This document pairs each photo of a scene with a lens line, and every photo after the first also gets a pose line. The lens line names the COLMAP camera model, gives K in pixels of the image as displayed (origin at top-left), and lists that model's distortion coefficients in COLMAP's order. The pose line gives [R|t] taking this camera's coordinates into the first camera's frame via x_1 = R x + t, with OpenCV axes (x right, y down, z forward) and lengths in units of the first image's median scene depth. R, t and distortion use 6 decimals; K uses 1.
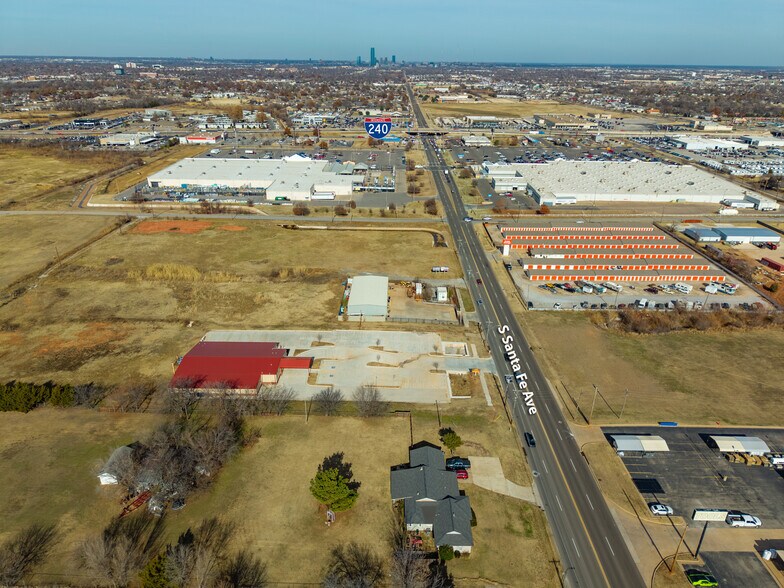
lens RADIAL K [[525.1, 0, 393.9], [0, 525.1, 290.5], [0, 0, 1]] dist [0.047294, -0.061970]
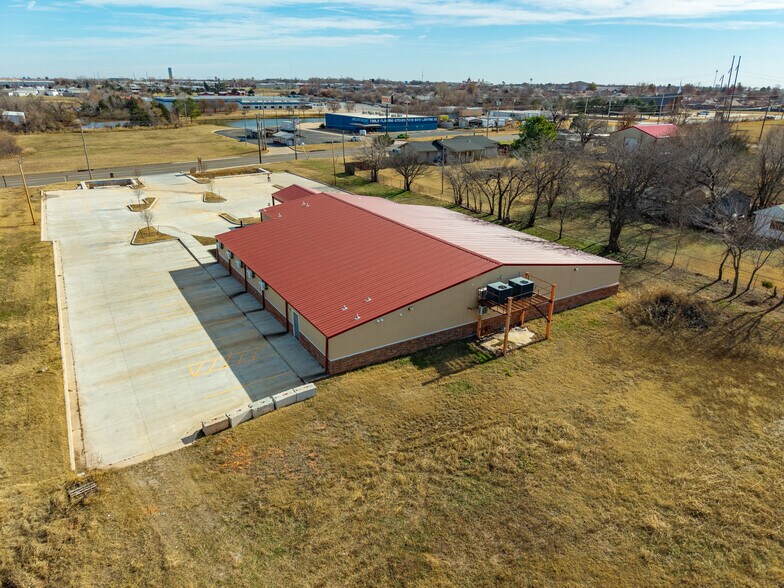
lens RADIAL K [[525.1, 0, 393.9], [0, 525.1, 290.5], [0, 0, 1]] dist [0.047294, -0.061970]
pose [[-0.537160, -0.323348, 0.779041, -0.418351], [0.324253, 0.773470, 0.544613, -0.004162], [-0.778665, 0.545151, -0.310631, 0.844247]]
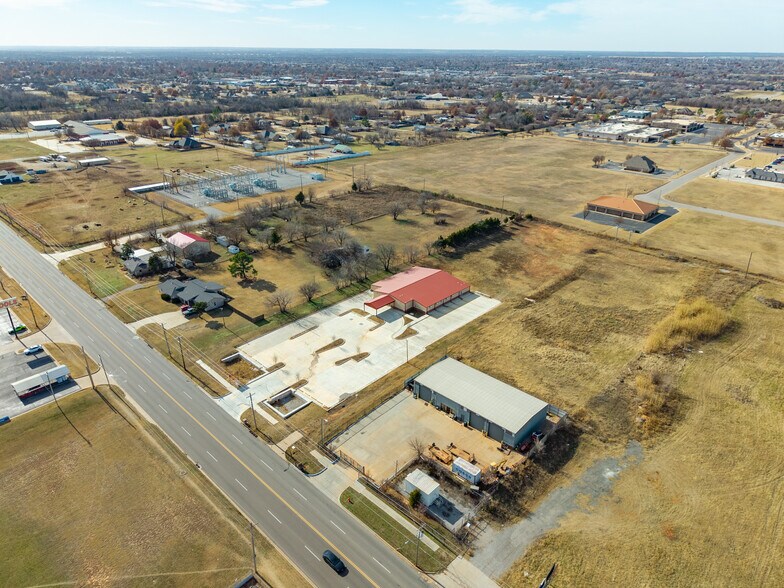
lens RADIAL K [[525.1, 0, 393.9], [0, 525.1, 290.5], [0, 0, 1]] dist [0.047294, -0.061970]
pose [[-0.679761, 0.290397, -0.673494, 0.400121], [-0.309691, 0.718753, 0.622484, -0.436873], [0.664843, 0.631715, -0.398646, 1.097985]]
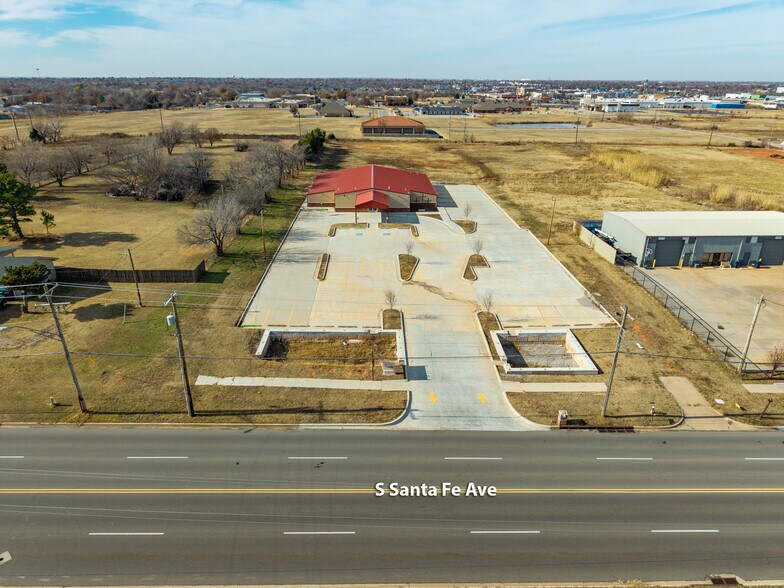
lens RADIAL K [[525.1, 0, 393.9], [0, 525.1, 290.5], [0, 0, 1]] dist [0.047294, -0.061970]
pose [[0.043440, 0.359753, -0.932036, 0.326447], [-0.407032, 0.858352, 0.312341, 0.017483], [0.912380, 0.365800, 0.183717, 0.721473]]
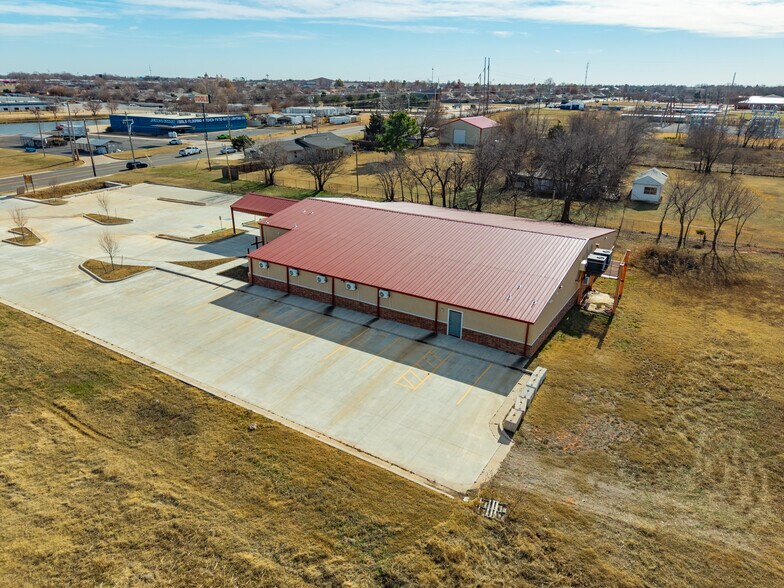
lens RADIAL K [[525.1, 0, 393.9], [0, 525.1, 290.5], [0, 0, 1]] dist [0.047294, -0.061970]
pose [[-0.856644, -0.206888, 0.472609, -0.337089], [0.190263, 0.724809, 0.662157, -0.039566], [-0.479543, 0.657153, -0.581540, 0.924492]]
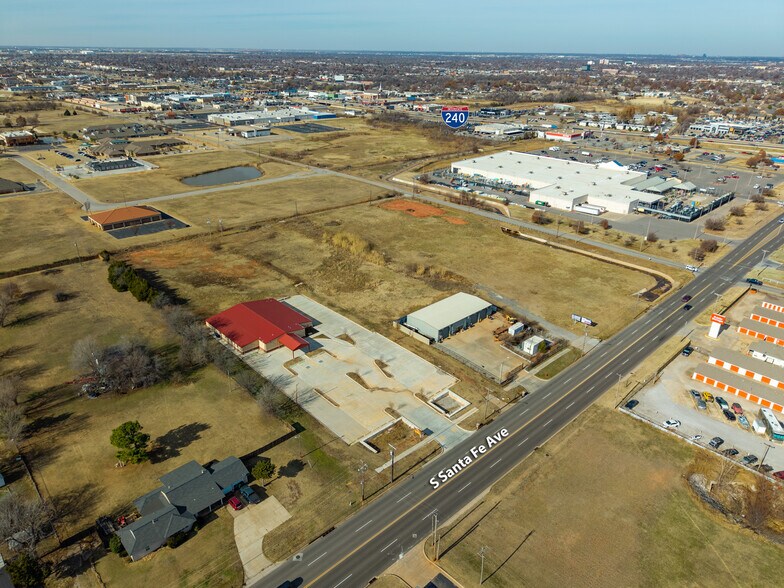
lens RADIAL K [[525.1, 0, 393.9], [0, 525.1, 290.5], [0, 0, 1]] dist [0.047294, -0.061970]
pose [[0.693332, 0.295687, -0.657161, 0.463137], [-0.292528, 0.948908, 0.118328, -0.108637], [0.658573, 0.110197, 0.744405, 0.260776]]
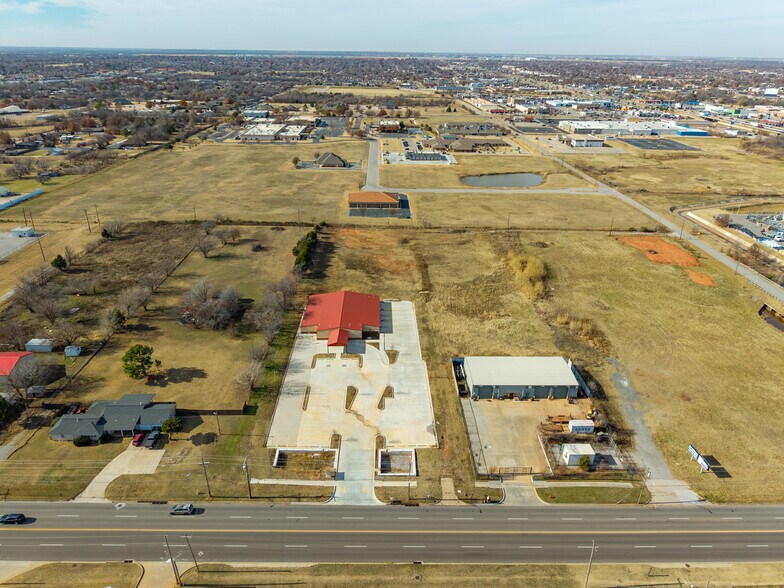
lens RADIAL K [[525.1, 0, 393.9], [0, 525.1, 290.5], [0, 0, 1]] dist [0.047294, -0.061970]
pose [[0.033829, 0.402781, -0.914671, 0.564410], [-0.414002, 0.838629, 0.353984, -0.276576], [0.909647, 0.366701, 0.195122, 0.655261]]
